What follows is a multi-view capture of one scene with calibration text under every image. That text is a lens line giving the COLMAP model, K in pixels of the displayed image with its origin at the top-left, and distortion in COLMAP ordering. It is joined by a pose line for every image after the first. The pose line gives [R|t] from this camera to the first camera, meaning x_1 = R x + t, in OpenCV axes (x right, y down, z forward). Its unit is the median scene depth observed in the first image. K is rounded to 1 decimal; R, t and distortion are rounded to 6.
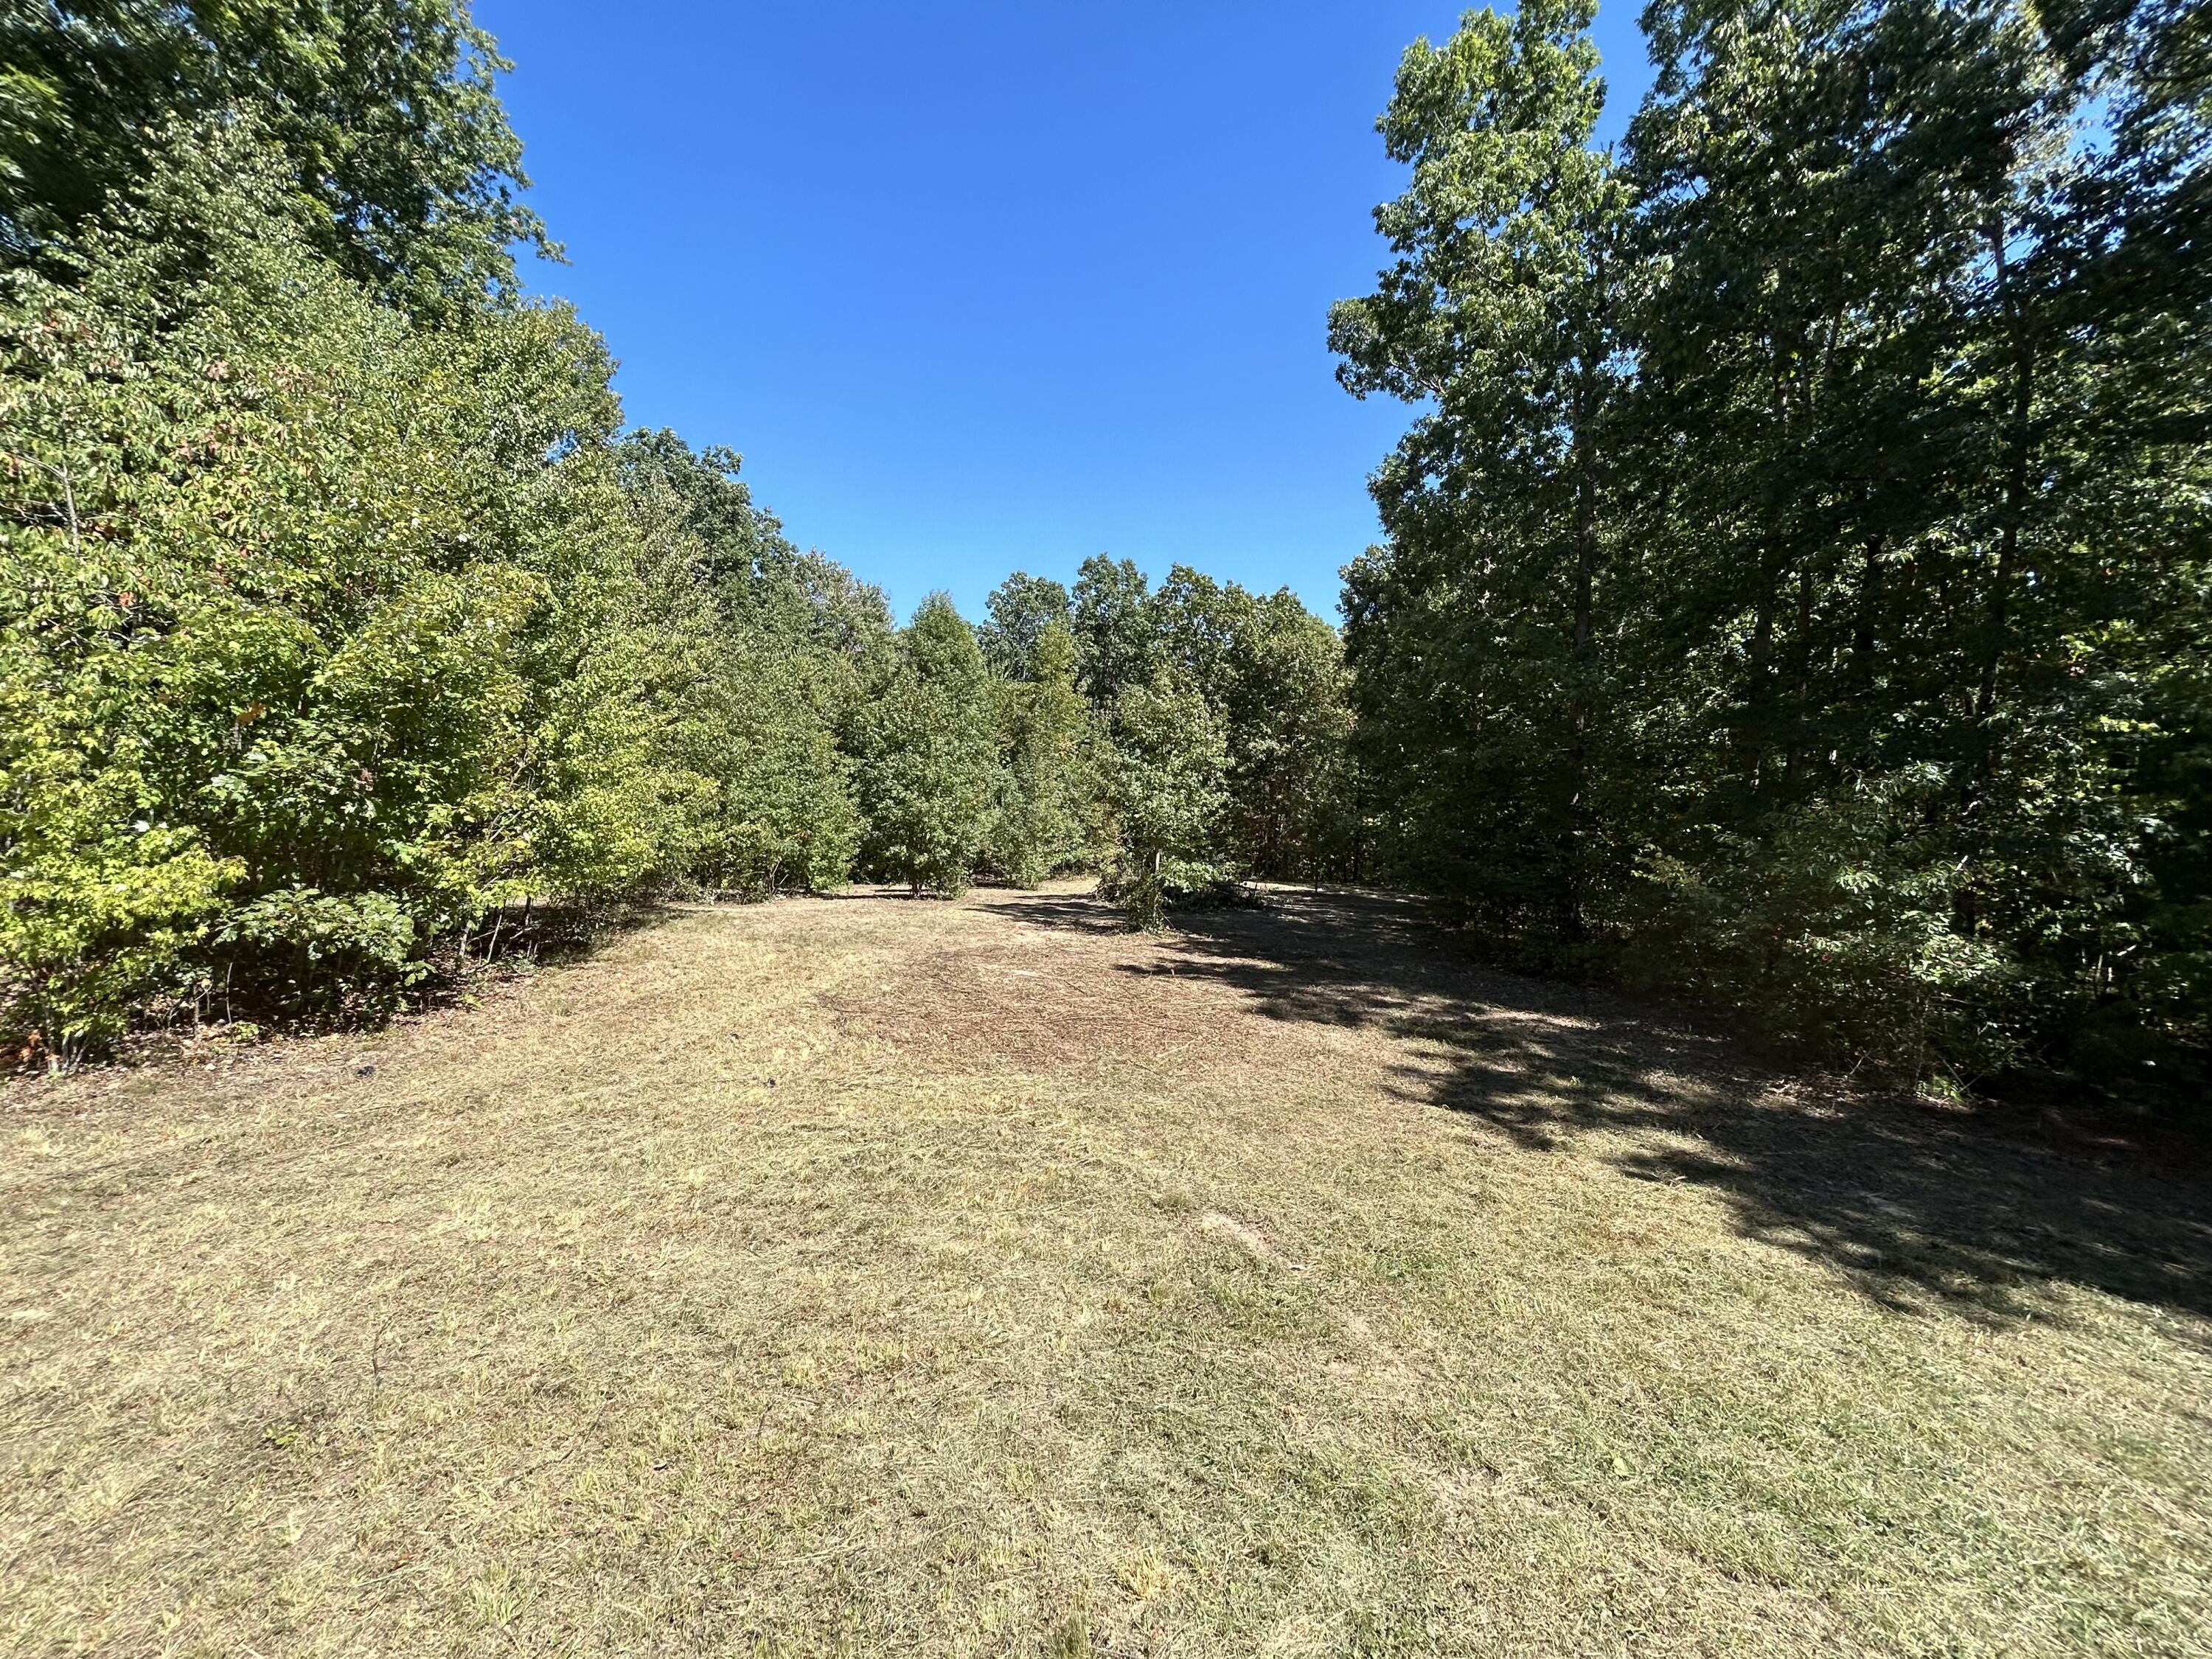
lens RADIAL K [[880.5, 0, 1110.8], [0, 880.5, 820.1], [0, 0, 1]] dist [0.003275, 0.000896]
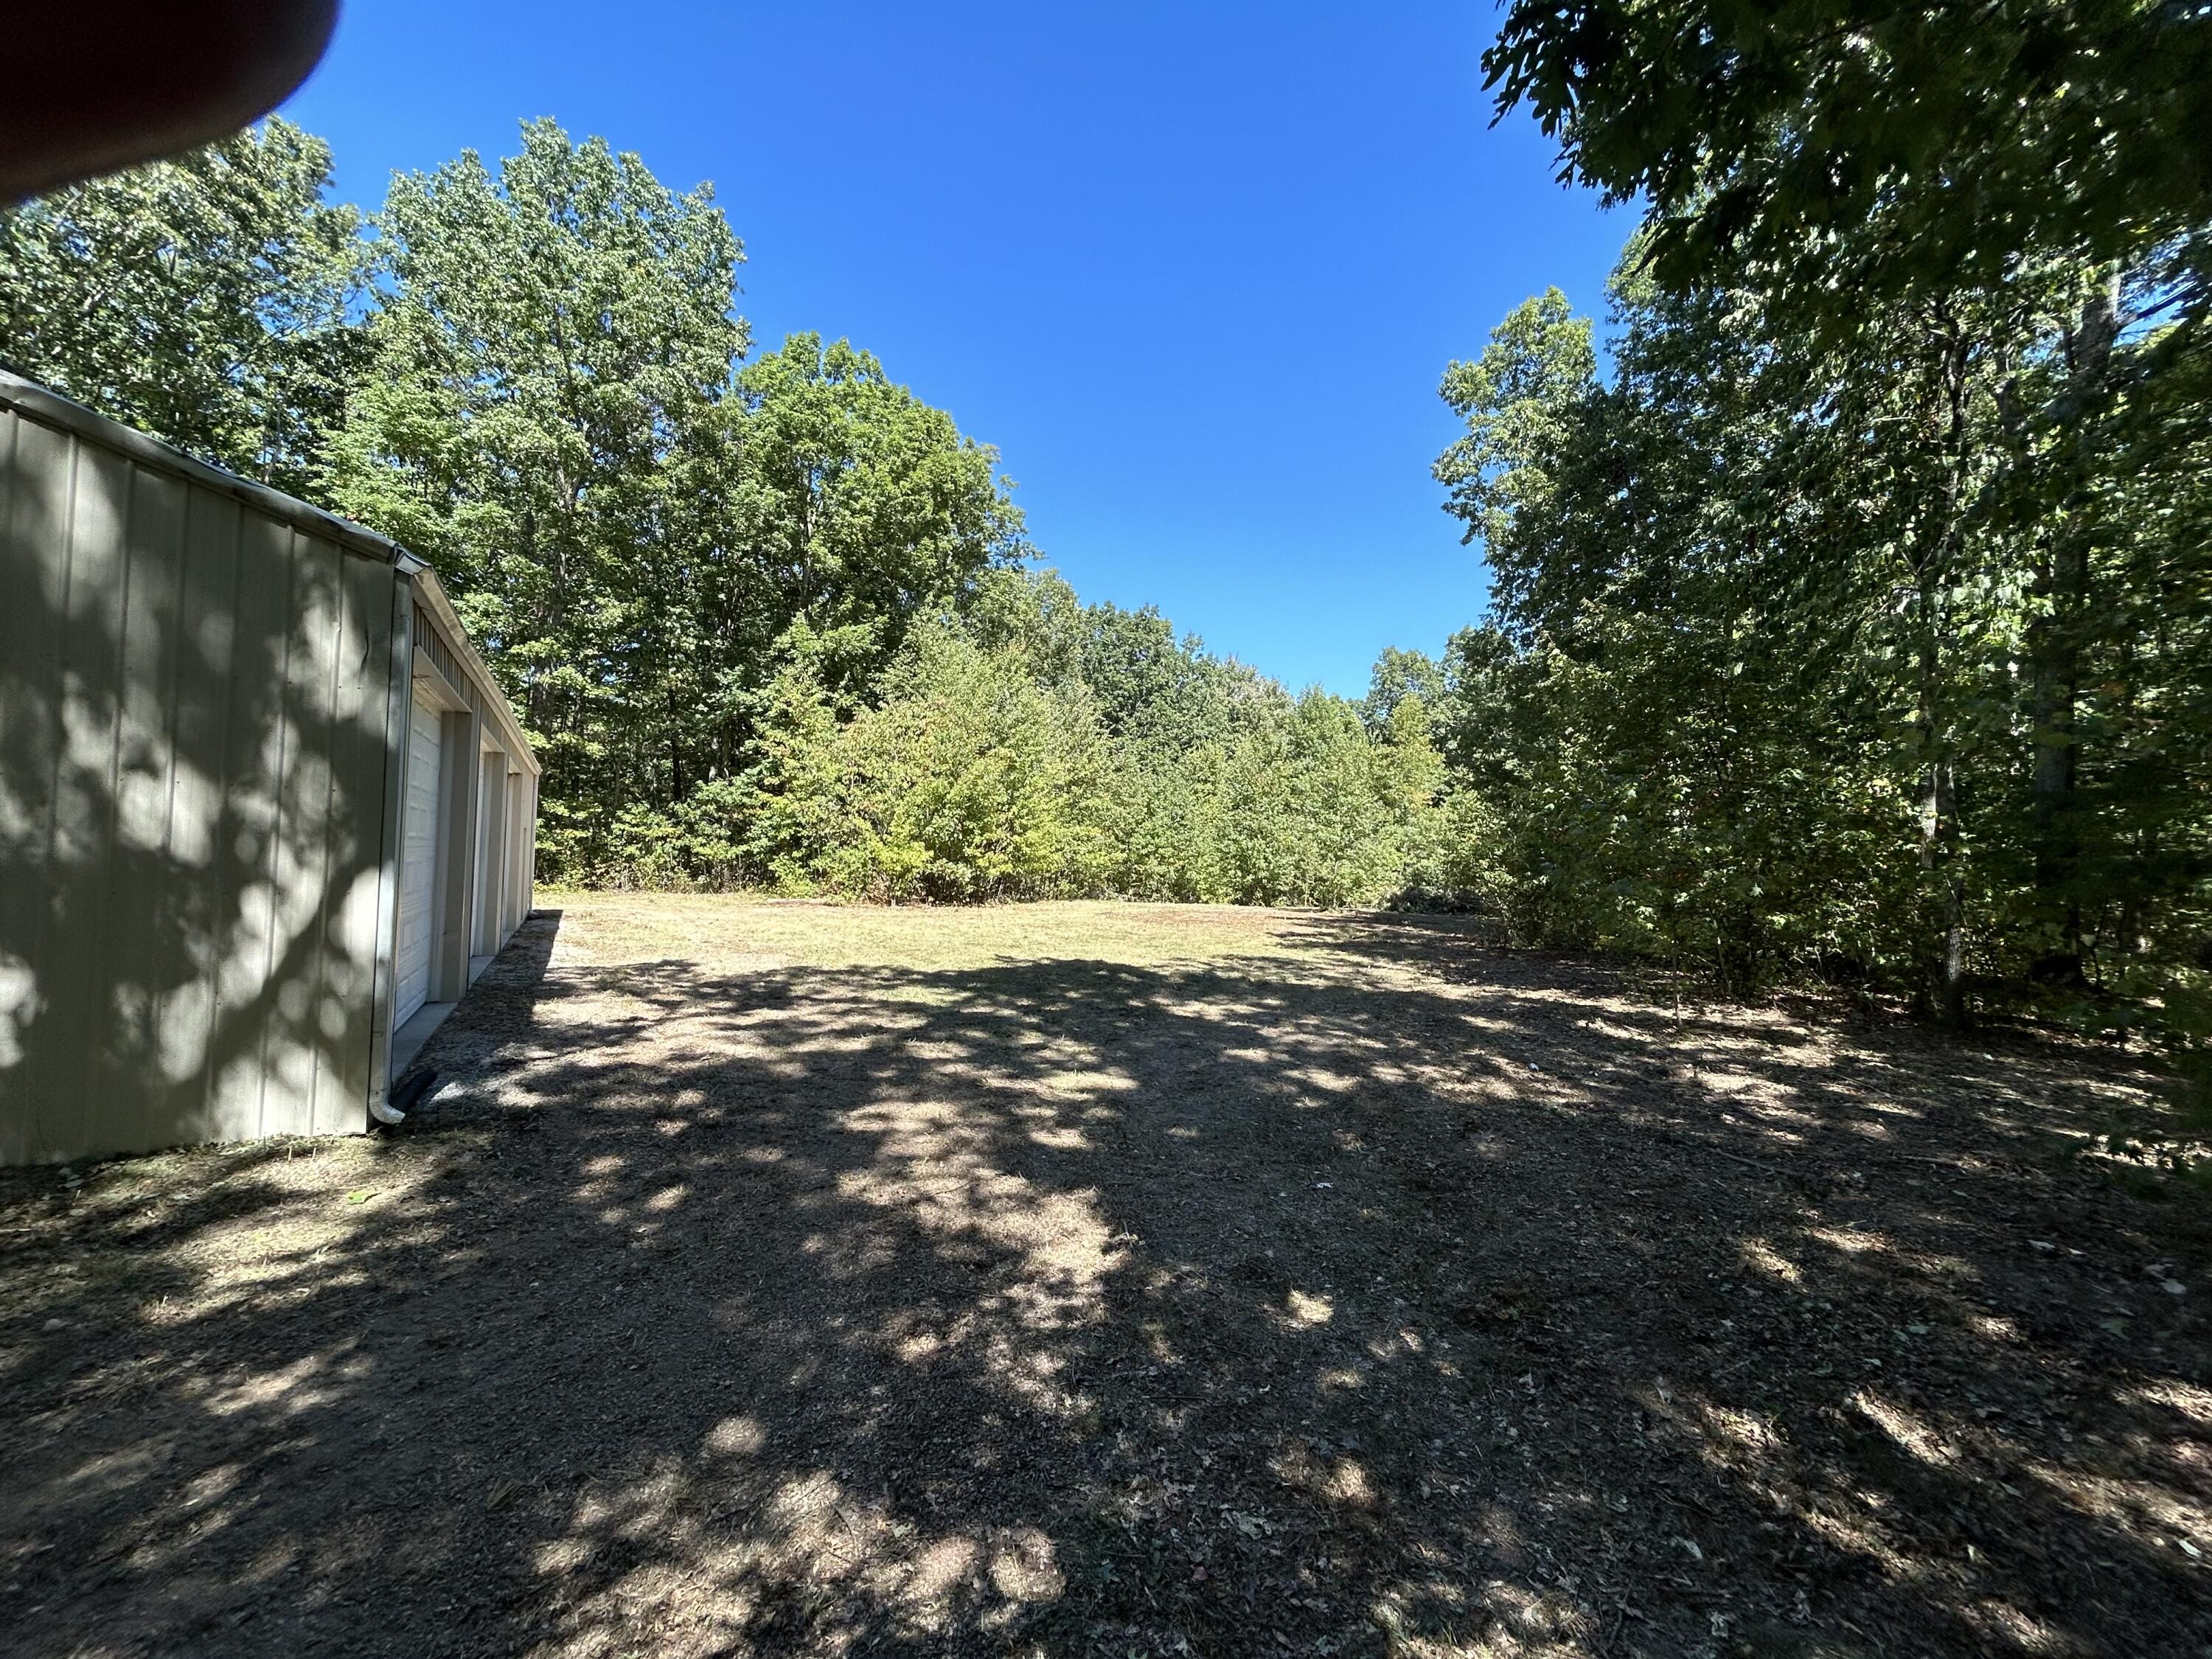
lens RADIAL K [[880.5, 0, 1102.3], [0, 880.5, 824.8], [0, 0, 1]] dist [0.003275, 0.000896]
pose [[0.845331, -0.047798, -0.532100, 0.648794], [0.014002, 0.997630, -0.067373, 0.083243], [0.534059, 0.049502, 0.843997, -0.712423]]
